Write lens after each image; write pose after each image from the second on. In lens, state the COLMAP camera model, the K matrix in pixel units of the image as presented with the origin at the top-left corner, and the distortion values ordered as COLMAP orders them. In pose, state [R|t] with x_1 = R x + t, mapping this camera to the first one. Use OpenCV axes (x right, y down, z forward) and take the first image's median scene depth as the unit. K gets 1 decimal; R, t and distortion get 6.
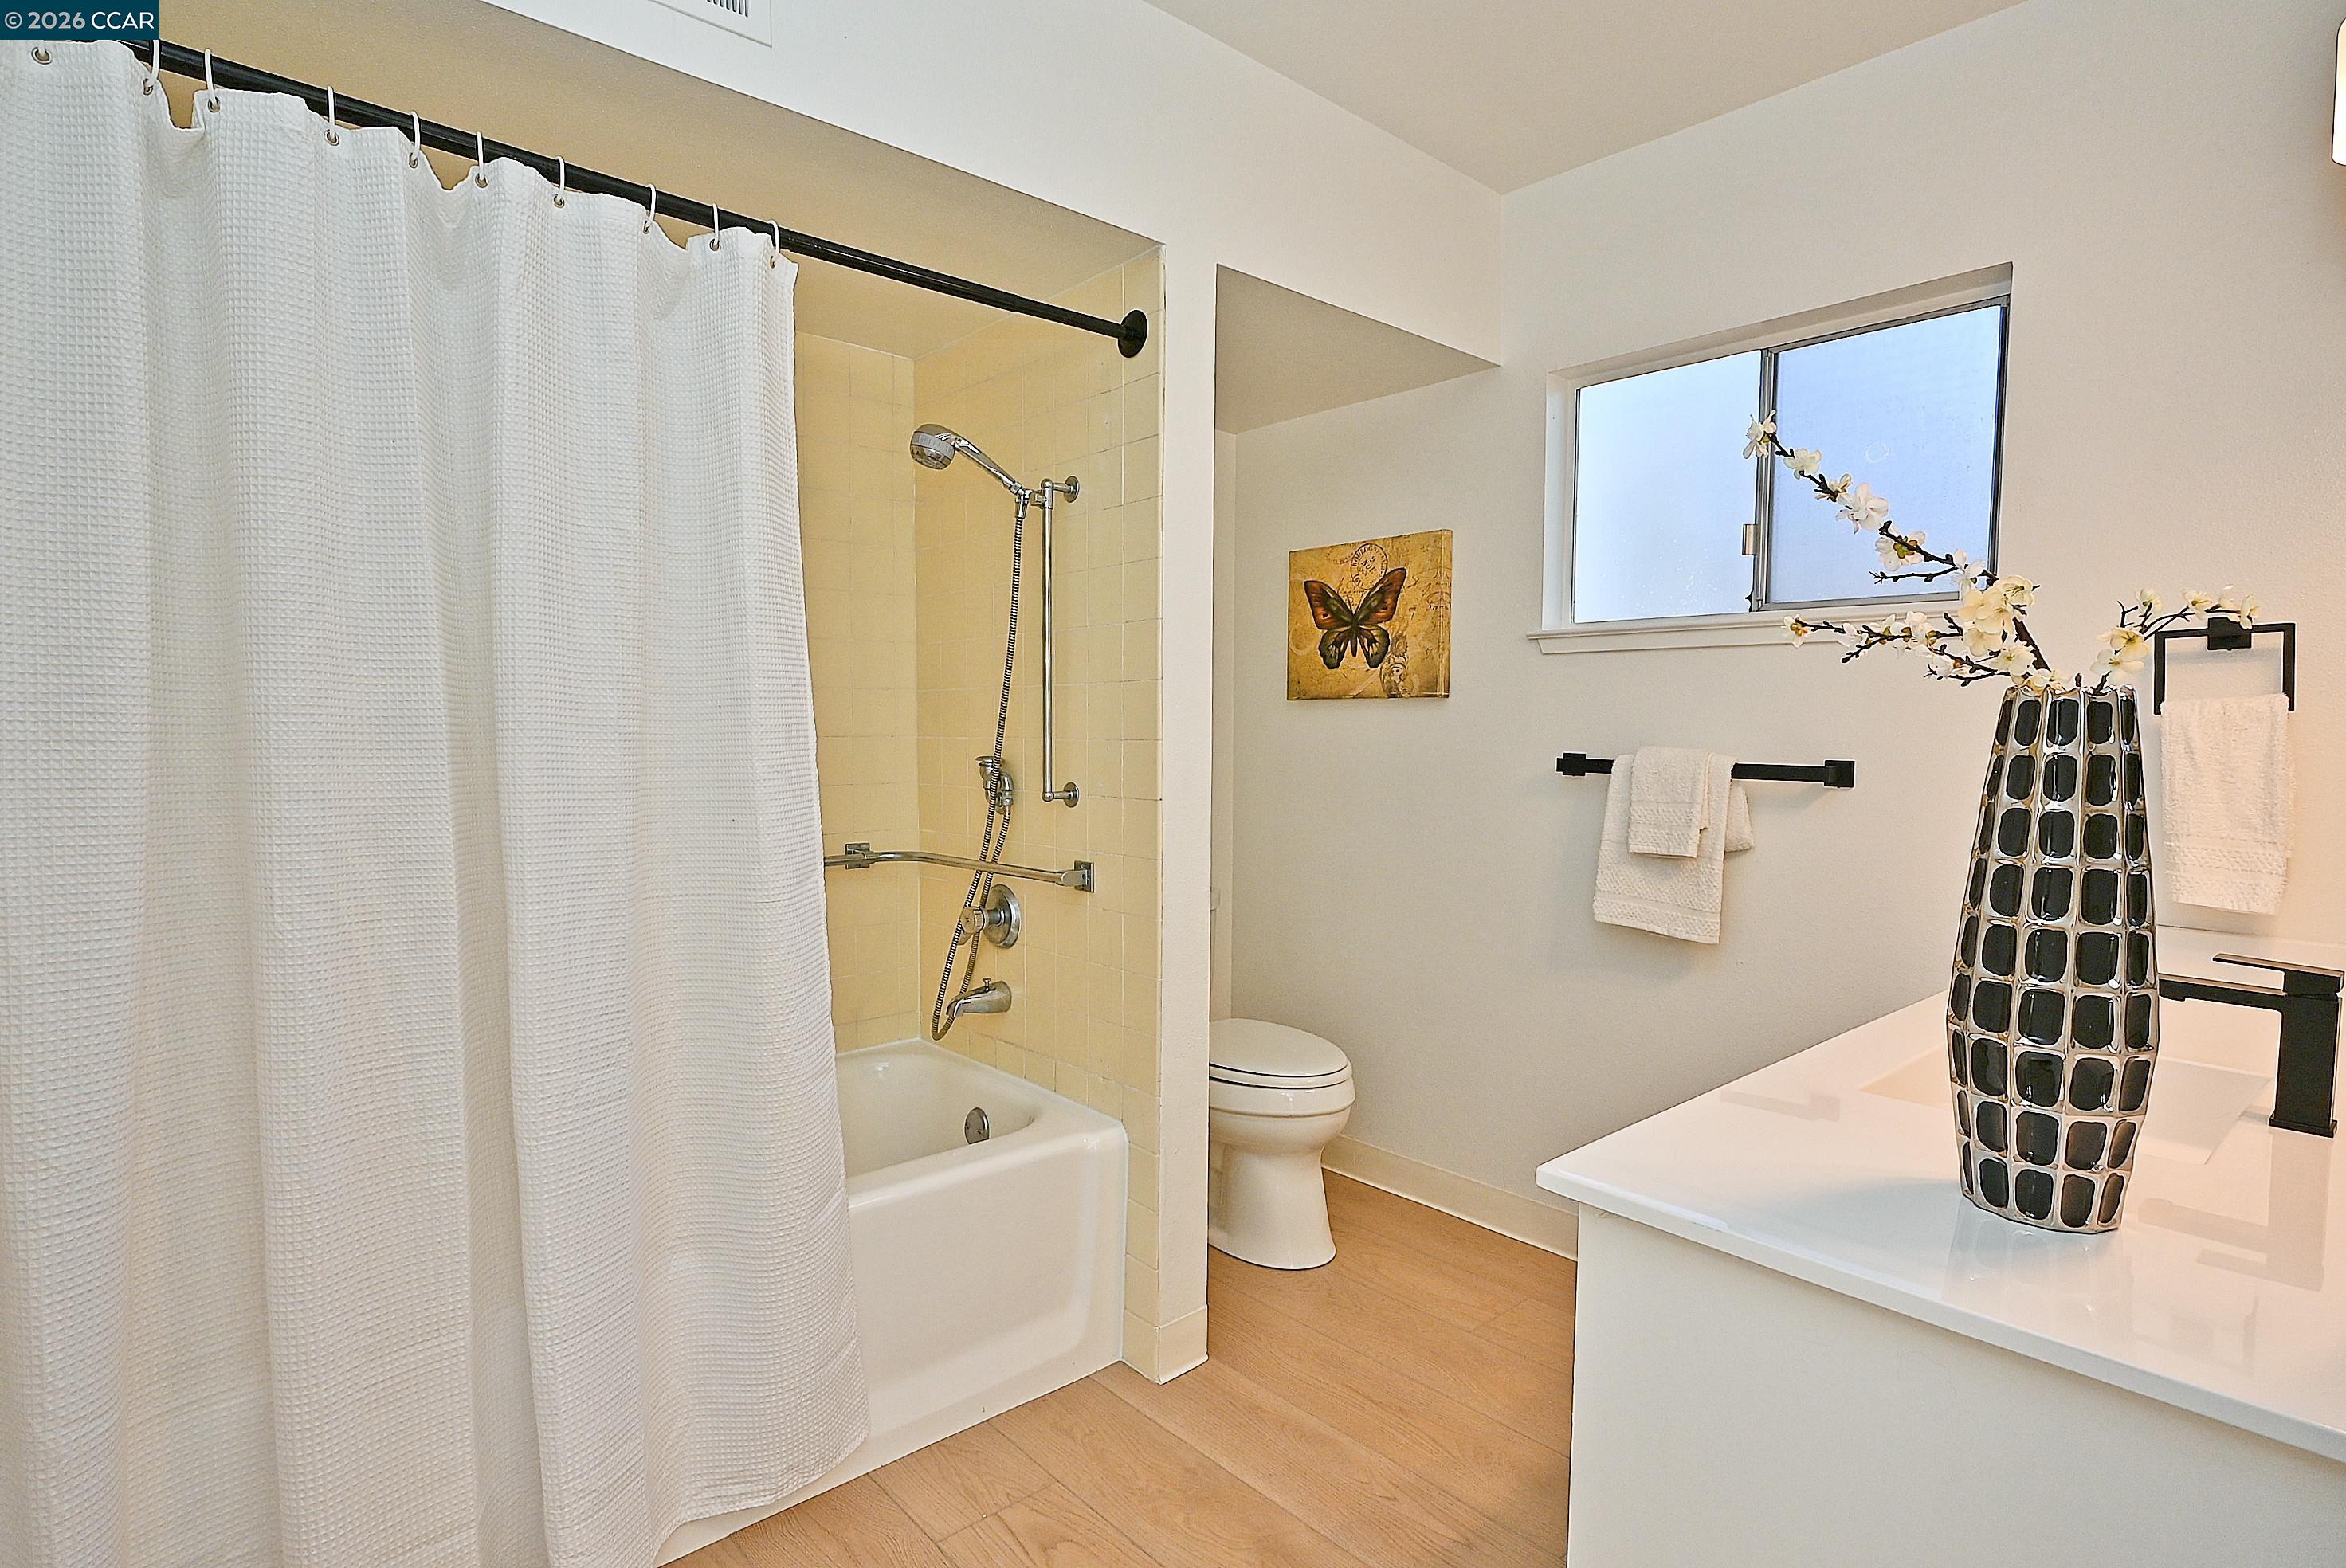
lens RADIAL K [[1166.0, 0, 1209.6], [0, 1166.0, 788.0], [0, 0, 1]] dist [-0.002015, 0.001028]
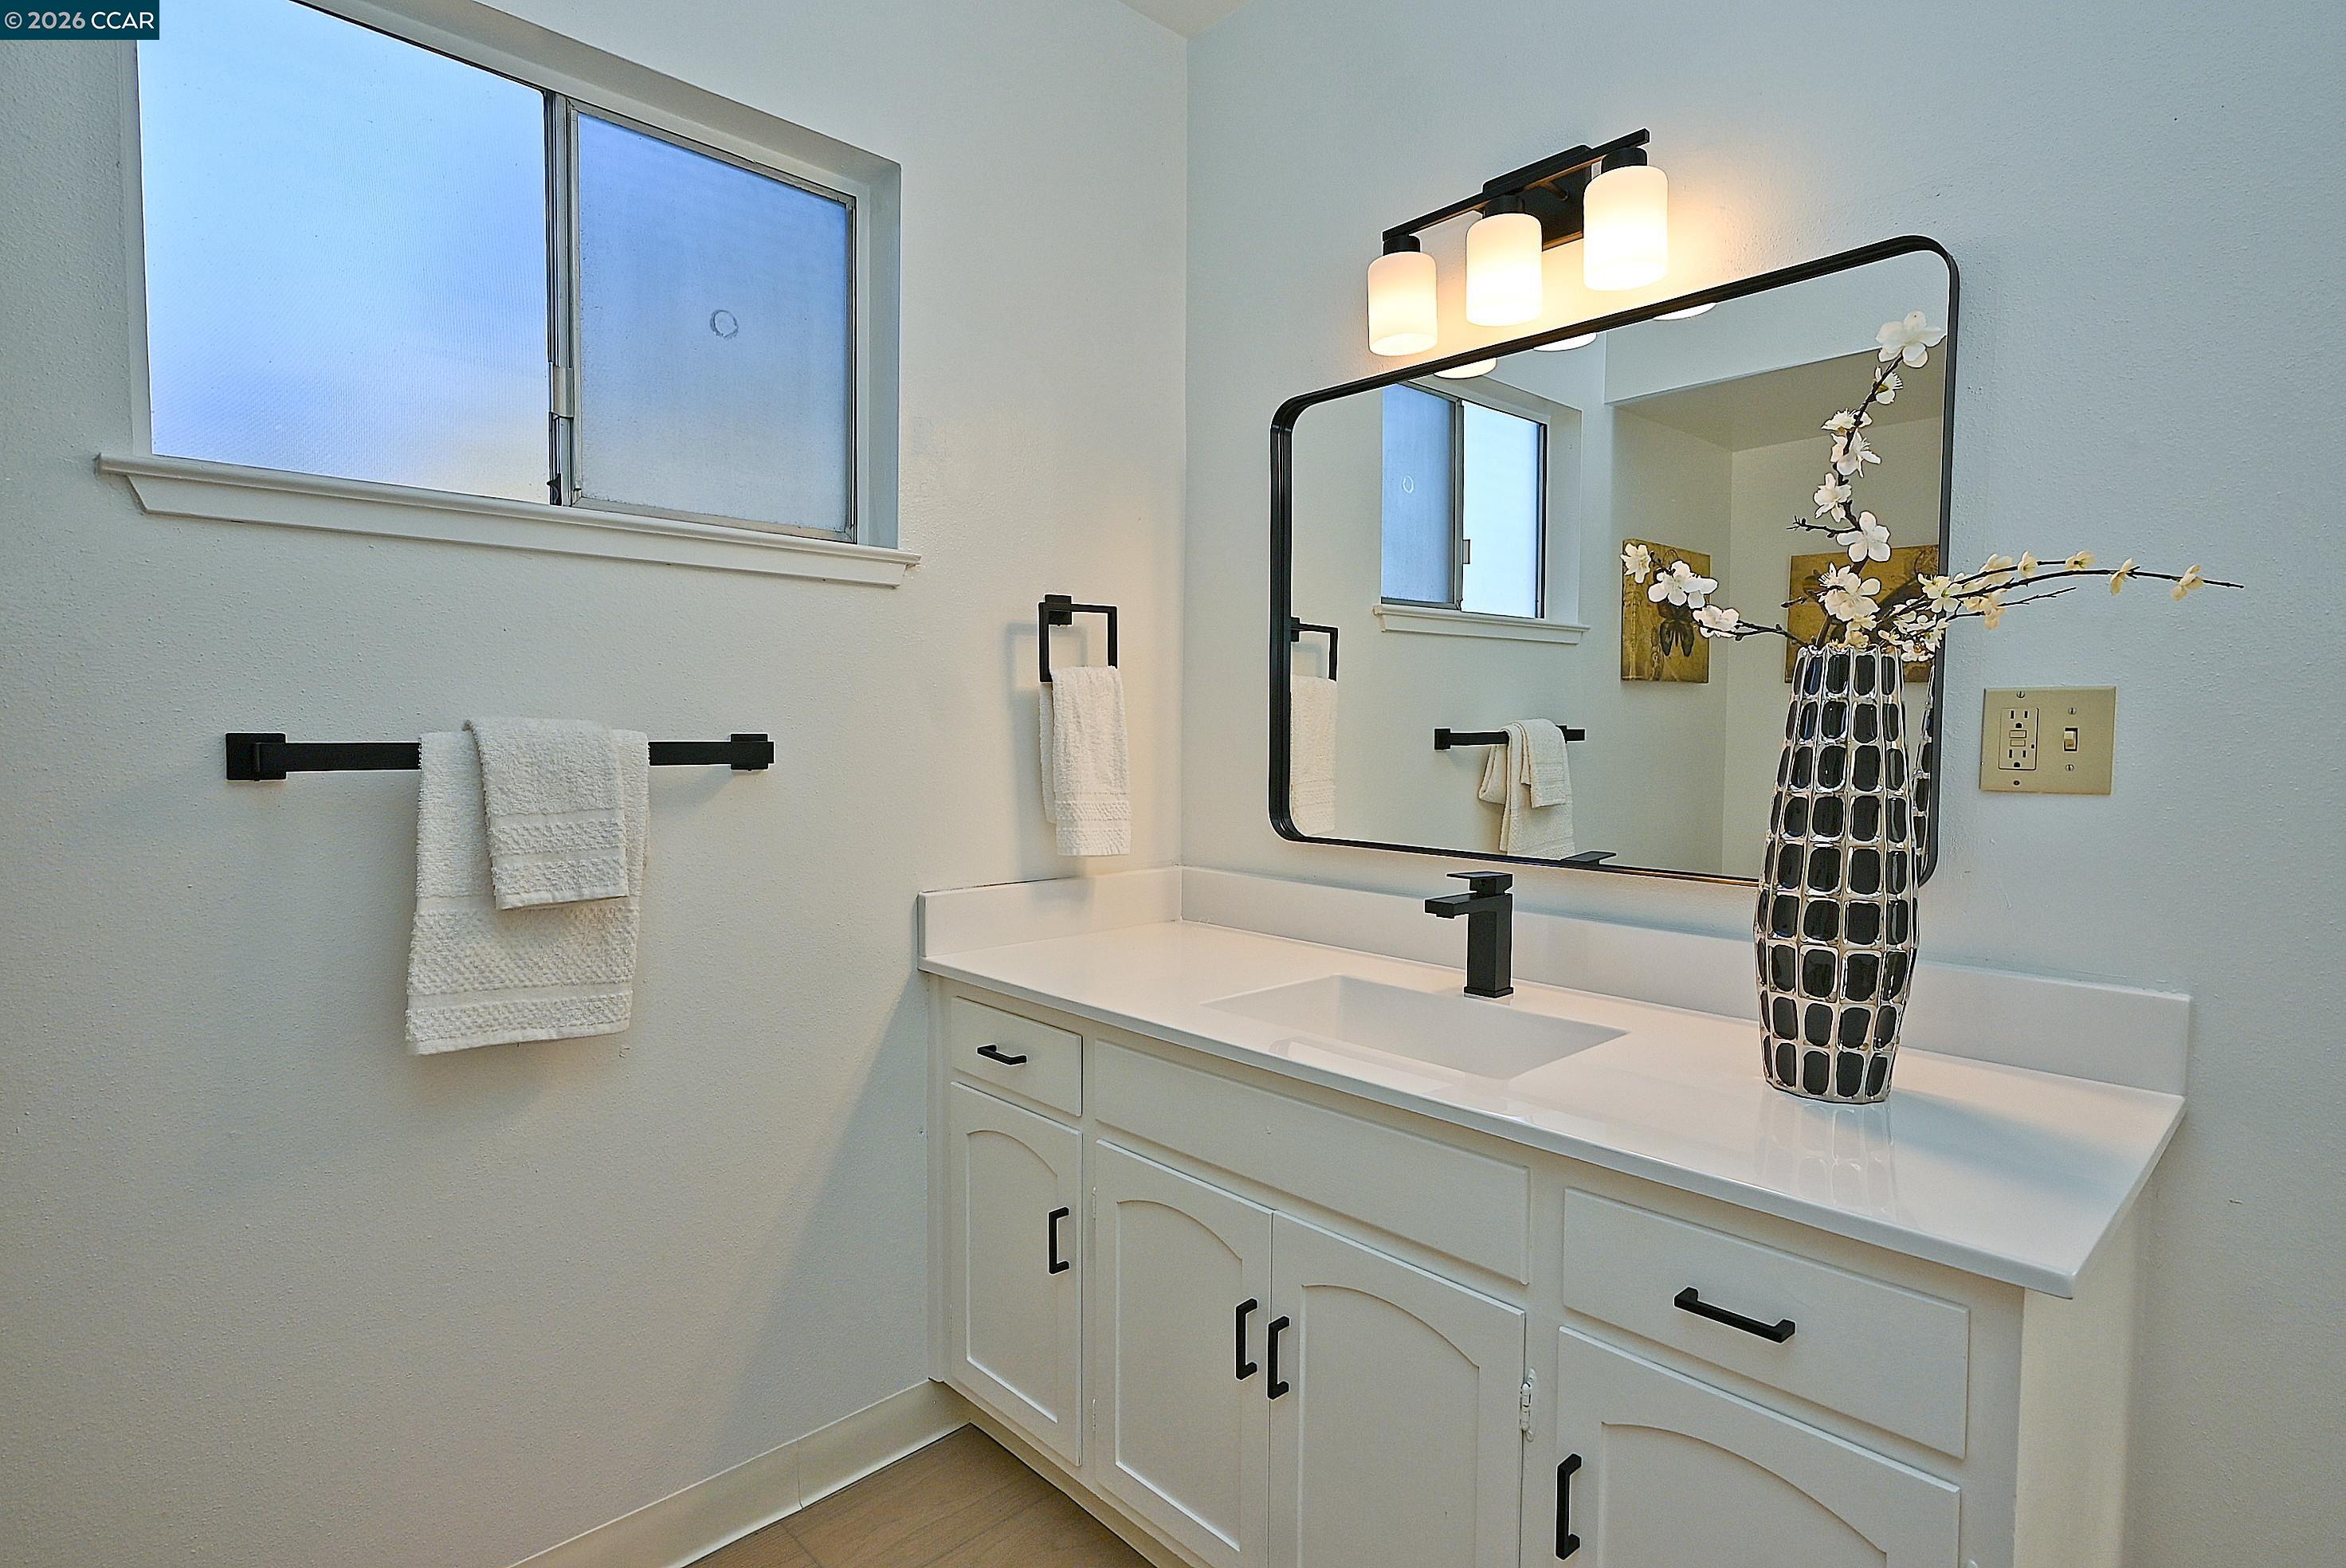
lens RADIAL K [[1166.0, 0, 1209.6], [0, 1166.0, 788.0], [0, 0, 1]] dist [-0.002015, 0.001028]
pose [[-0.016461, -0.060637, 0.998024, -0.200384], [0.050438, 0.996838, 0.061397, -0.019511], [-0.998592, 0.051349, -0.013351, 0.705103]]
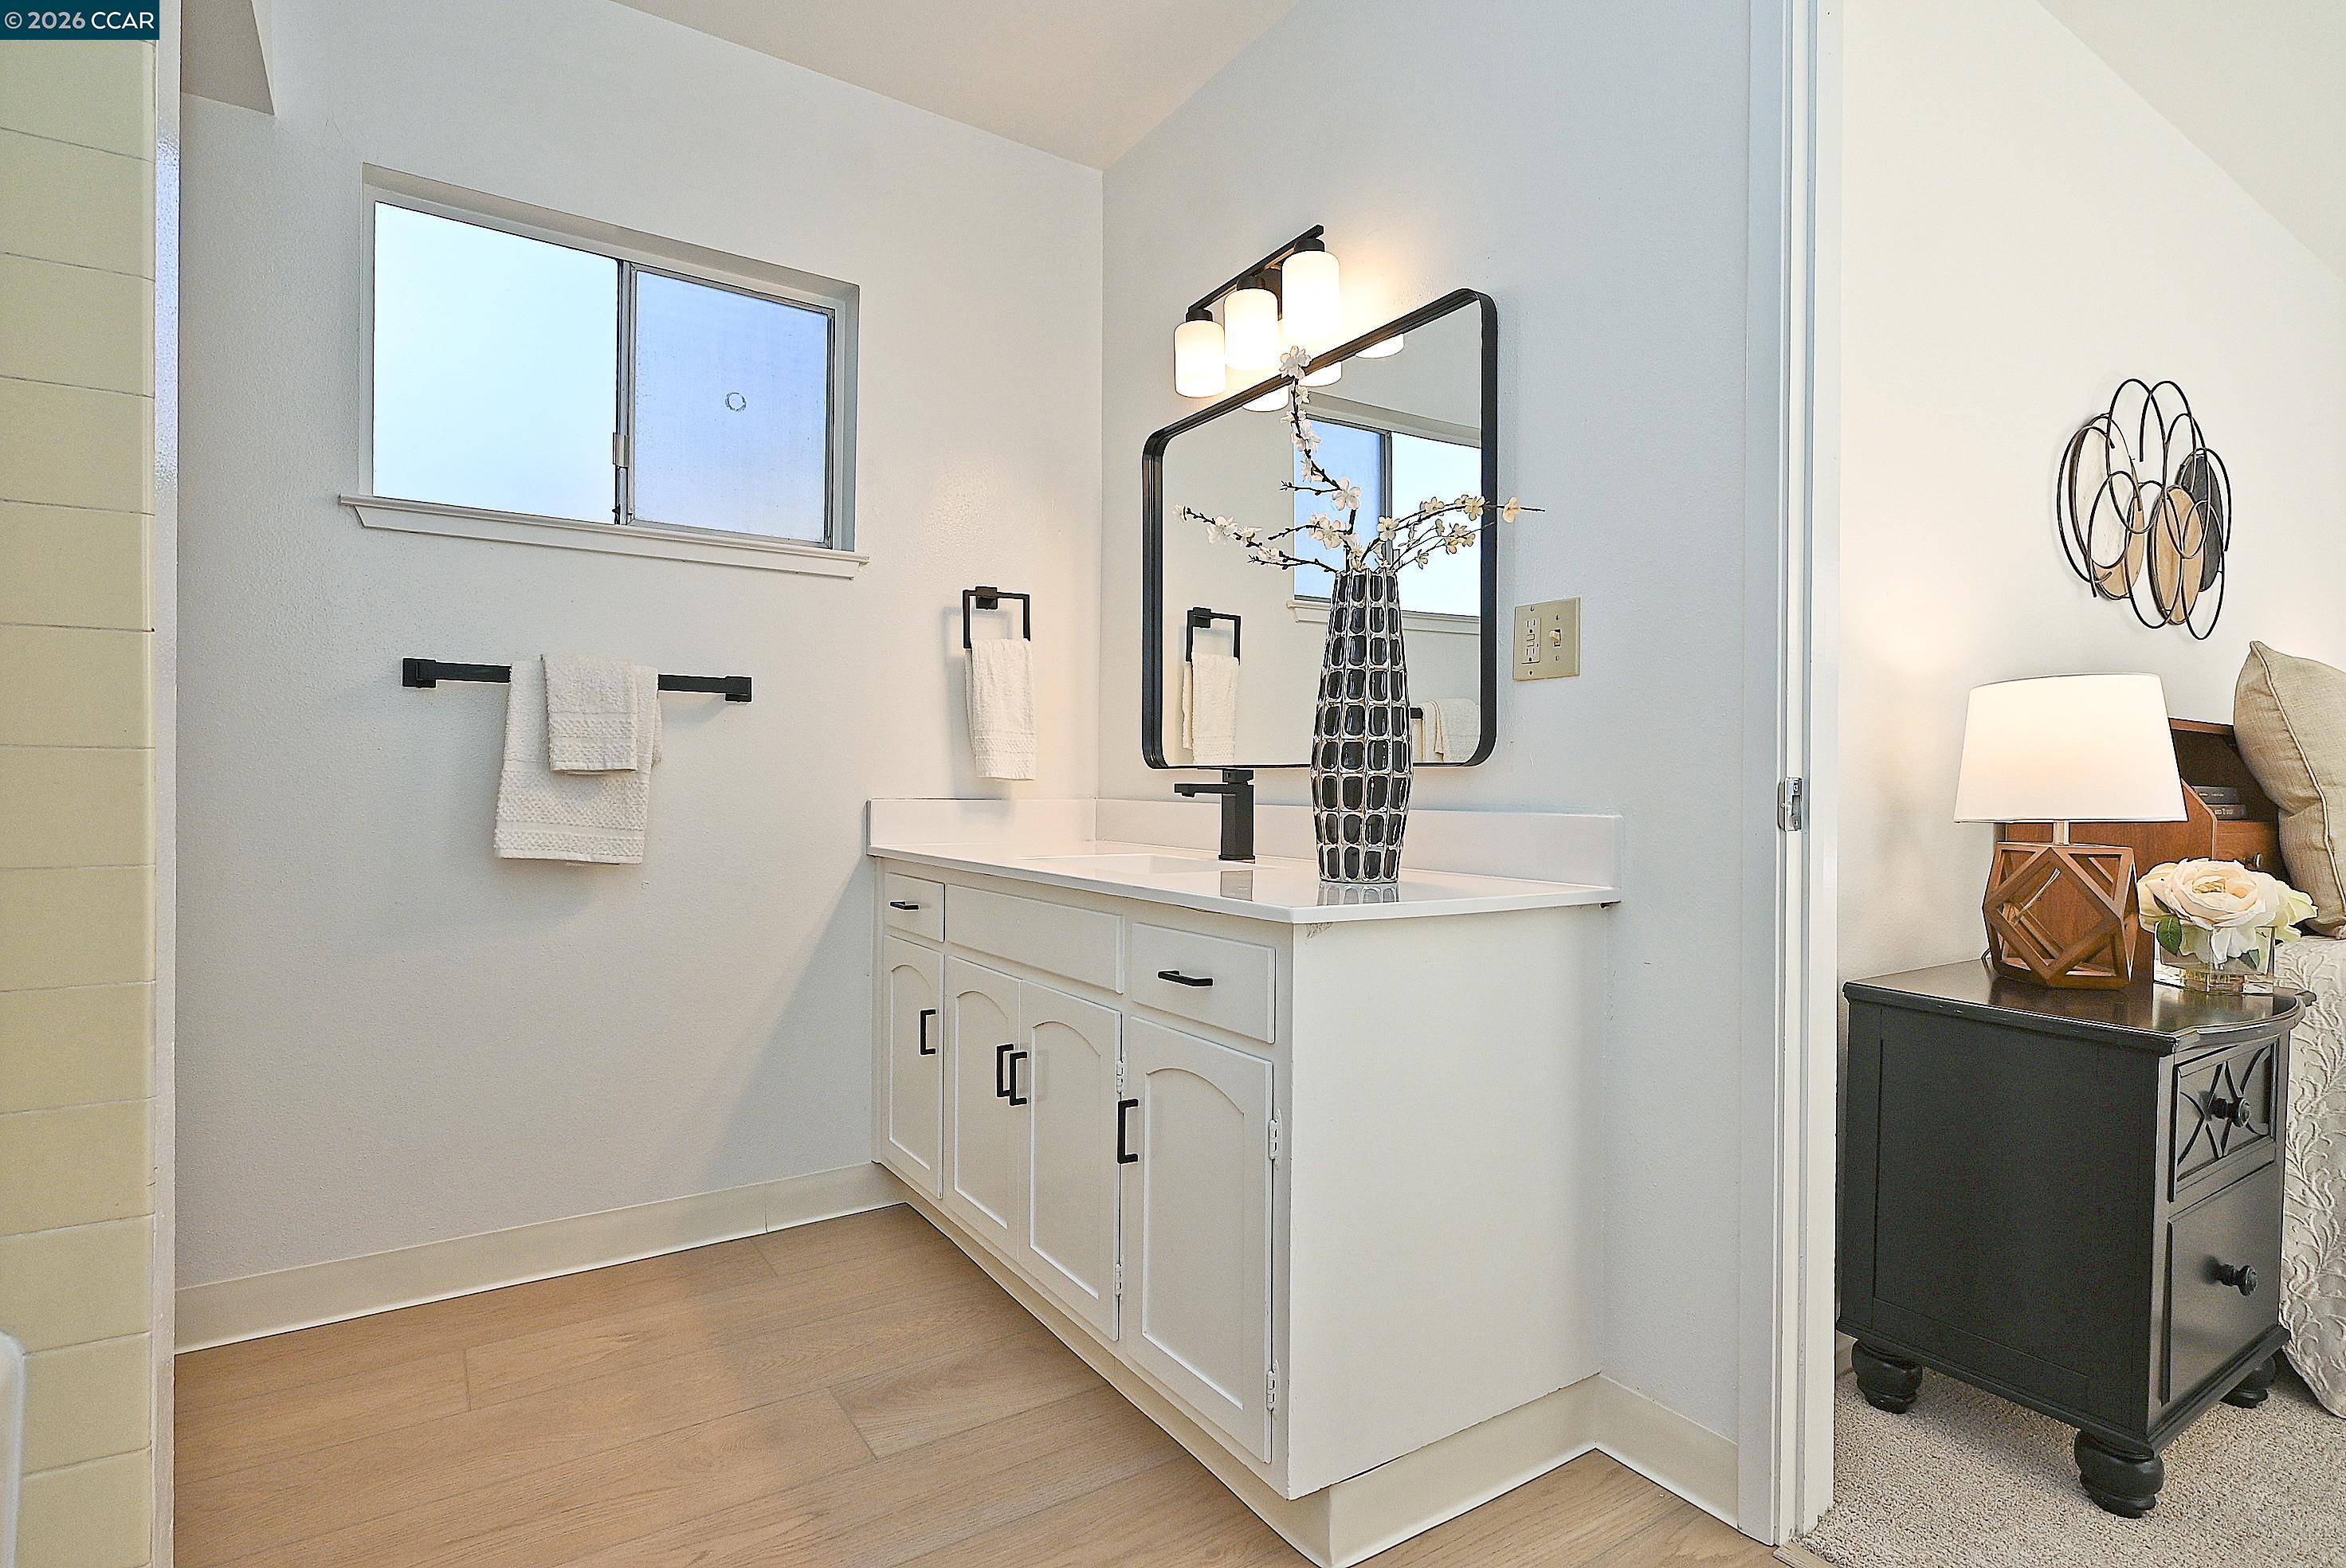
lens RADIAL K [[1148.3, 0, 1203.1], [0, 1148.3, 784.0], [0, 0, 1]] dist [-0.000232, -0.000046]
pose [[0.157071, -0.011550, 0.987520, -0.433276], [0.051626, 0.998660, 0.003469, 0.092351], [-0.986237, 0.050437, 0.157457, 0.405808]]
